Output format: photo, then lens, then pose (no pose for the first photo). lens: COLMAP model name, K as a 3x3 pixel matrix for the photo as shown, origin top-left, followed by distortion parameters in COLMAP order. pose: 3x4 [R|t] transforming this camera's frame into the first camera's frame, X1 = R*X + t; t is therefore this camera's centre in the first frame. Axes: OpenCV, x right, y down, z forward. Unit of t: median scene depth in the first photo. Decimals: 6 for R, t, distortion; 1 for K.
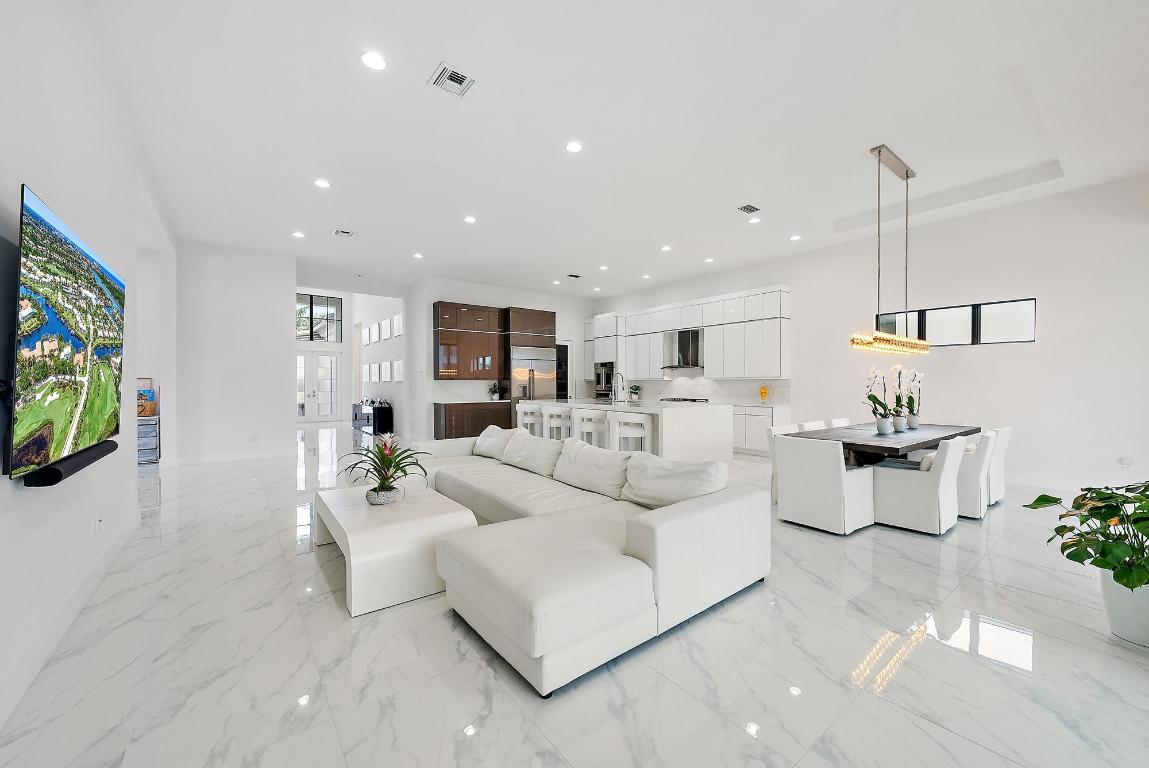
lens RADIAL K [[440.6, 0, 574.4], [0, 440.6, 387.2], [0, 0, 1]] dist [-0.001860, -0.000154]
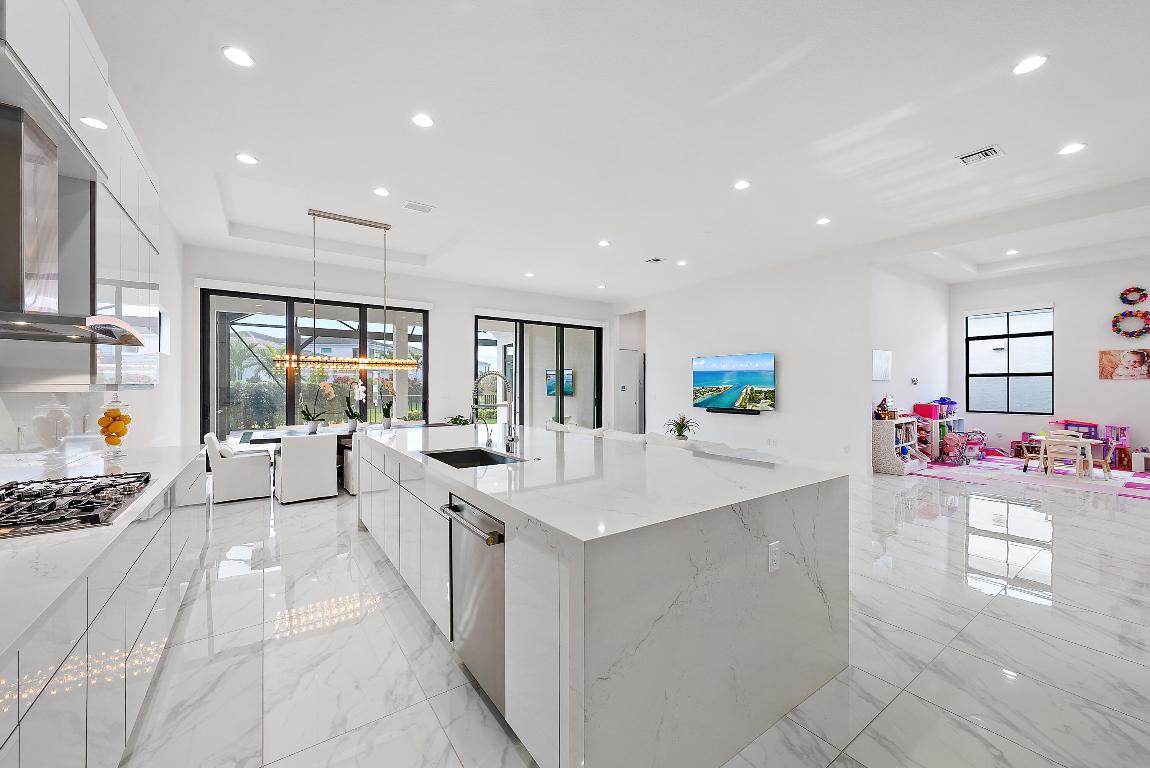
lens RADIAL K [[441.0, 0, 574.9], [0, 441.0, 387.2], [0, 0, 1]] dist [-0.001860, -0.000154]
pose [[-0.999066, 0.000854, 0.043213, 0.014907], [0.001269, 0.999953, 0.009563, -0.019578], [-0.043203, 0.009609, -0.999020, 1.129748]]
